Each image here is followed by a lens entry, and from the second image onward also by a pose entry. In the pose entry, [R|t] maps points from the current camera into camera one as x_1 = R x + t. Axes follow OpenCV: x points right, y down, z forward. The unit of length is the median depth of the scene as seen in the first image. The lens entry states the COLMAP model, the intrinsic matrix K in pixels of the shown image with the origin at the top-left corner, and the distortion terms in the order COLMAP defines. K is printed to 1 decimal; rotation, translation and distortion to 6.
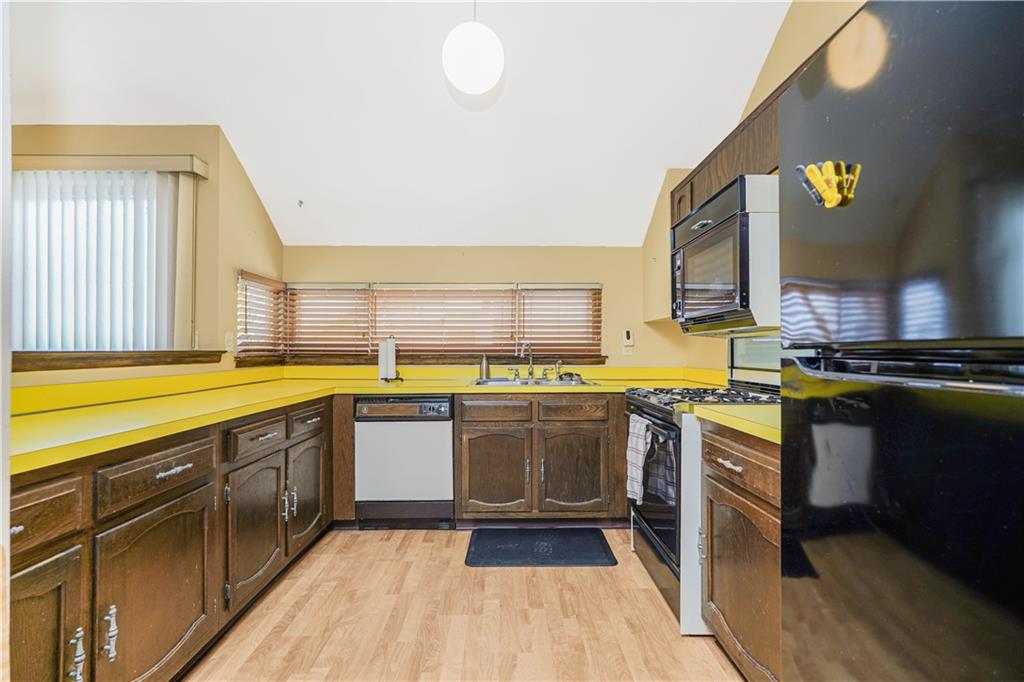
lens RADIAL K [[452.8, 0, 499.8], [0, 452.8, 341.5], [0, 0, 1]] dist [-0.011382, 0.006916]
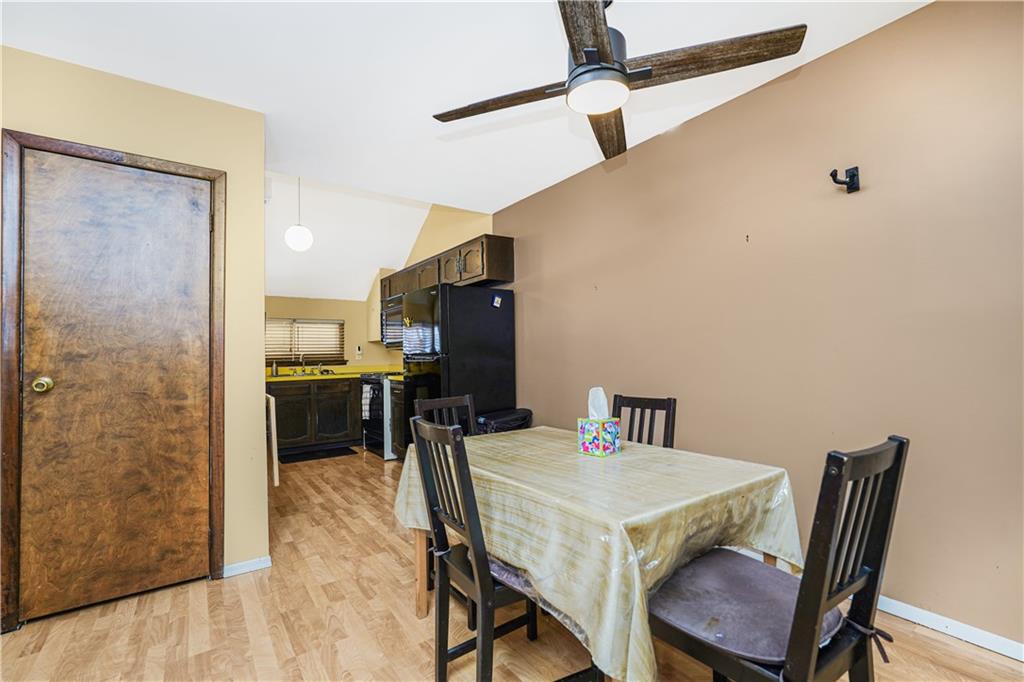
lens RADIAL K [[452.8, 0, 512.2], [0, 452.8, 340.3], [0, 0, 1]] dist [-0.011382, 0.006916]
pose [[0.807609, -0.000123, 0.589718, -0.420661], [0.012550, 0.999777, -0.016978, -0.011898], [-0.589584, 0.021112, 0.807431, -1.207878]]
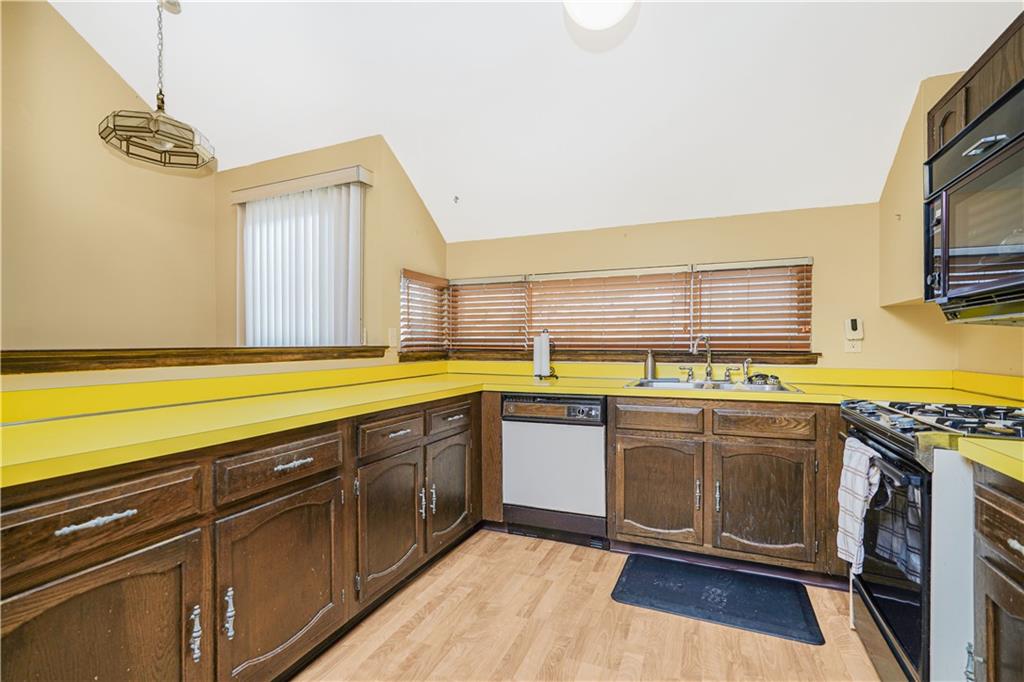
lens RADIAL K [[452.8, 0, 509.3], [0, 452.8, 343.6], [0, 0, 1]] dist [-0.011382, 0.006916]
pose [[0.918030, -0.000918, -0.396509, 0.082546], [0.008425, 0.999817, 0.017191, -0.001609], [0.396420, -0.019123, 0.917870, 0.146521]]
